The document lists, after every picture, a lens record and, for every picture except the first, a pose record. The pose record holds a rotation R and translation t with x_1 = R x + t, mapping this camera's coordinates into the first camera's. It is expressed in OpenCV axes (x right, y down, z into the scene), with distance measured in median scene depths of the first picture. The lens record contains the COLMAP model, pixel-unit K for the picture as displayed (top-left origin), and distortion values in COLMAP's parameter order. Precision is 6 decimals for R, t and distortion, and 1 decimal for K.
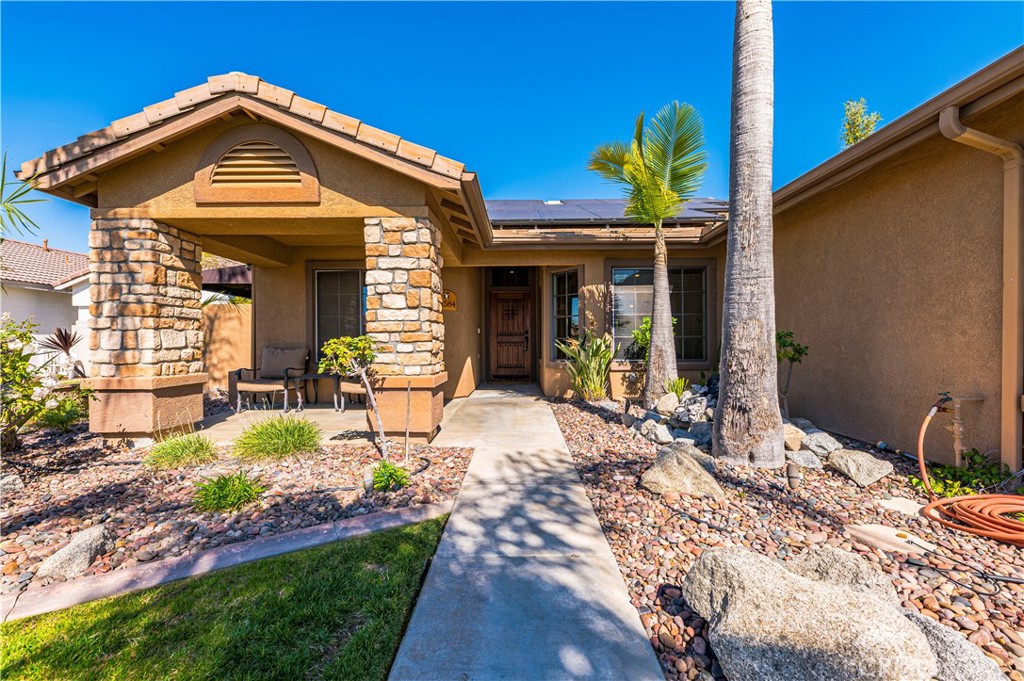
lens RADIAL K [[388.9, 0, 523.0], [0, 388.9, 344.2], [0, 0, 1]] dist [0.000112, -0.000013]
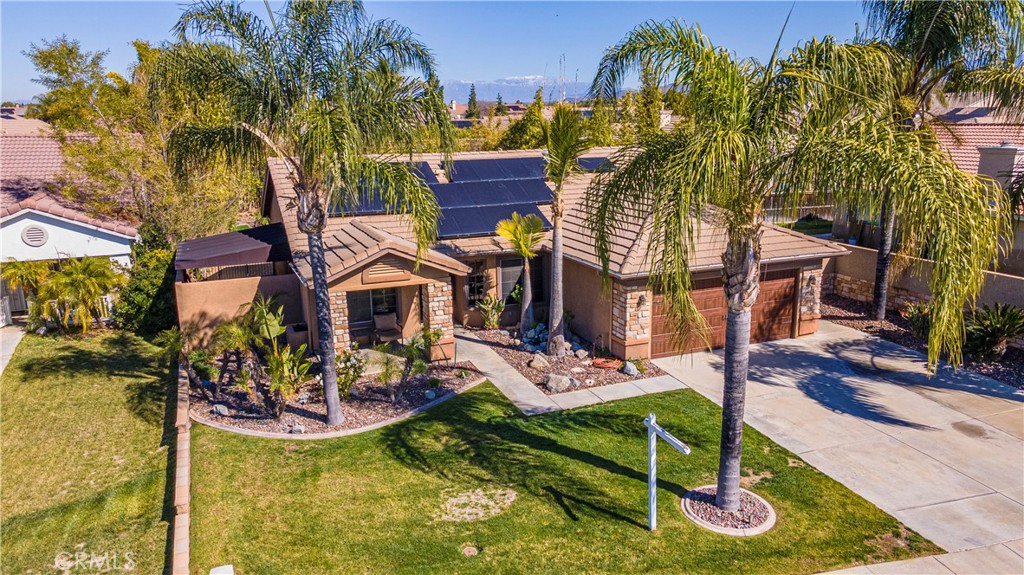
lens RADIAL K [[744.5, 0, 512.0], [0, 744.5, 287.5], [0, 0, 1]] dist [0.013026, 0.096226]
pose [[0.927510, -0.092459, 0.362182, -1.707302], [0.012132, 0.975862, 0.218052, -1.389363], [-0.373601, -0.197851, 0.906244, -3.784214]]
